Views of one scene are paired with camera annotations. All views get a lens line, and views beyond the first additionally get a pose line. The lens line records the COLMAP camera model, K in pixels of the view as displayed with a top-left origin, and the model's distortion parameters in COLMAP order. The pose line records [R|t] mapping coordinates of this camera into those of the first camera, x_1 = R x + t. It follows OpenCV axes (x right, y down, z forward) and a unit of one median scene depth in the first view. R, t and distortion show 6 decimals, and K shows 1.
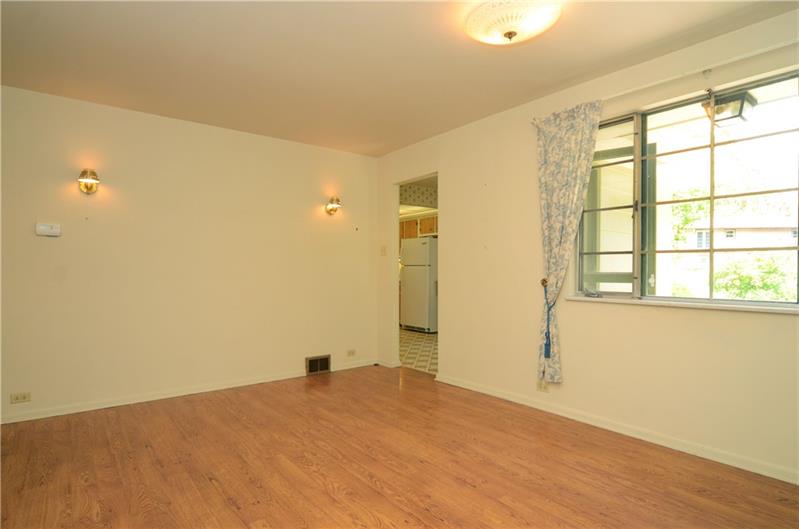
lens RADIAL K [[433.8, 0, 403.6], [0, 433.8, 267.4], [0, 0, 1]] dist [-0.017794, -0.000179]
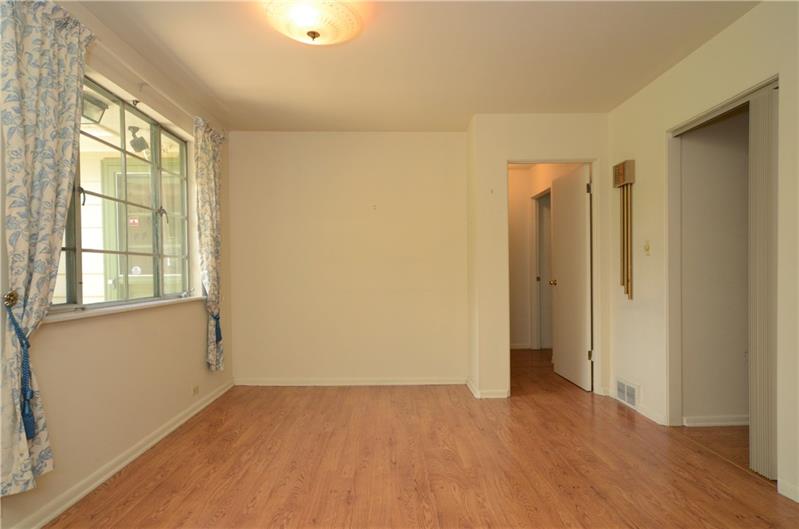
lens RADIAL K [[433.8, 0, 404.2], [0, 433.8, 265.3], [0, 0, 1]] dist [-0.017794, -0.000179]
pose [[-0.785964, 0.010783, 0.618178, -0.491349], [0.013890, 0.999904, 0.000218, -0.001092], [-0.618116, 0.008758, -0.786038, 1.530450]]
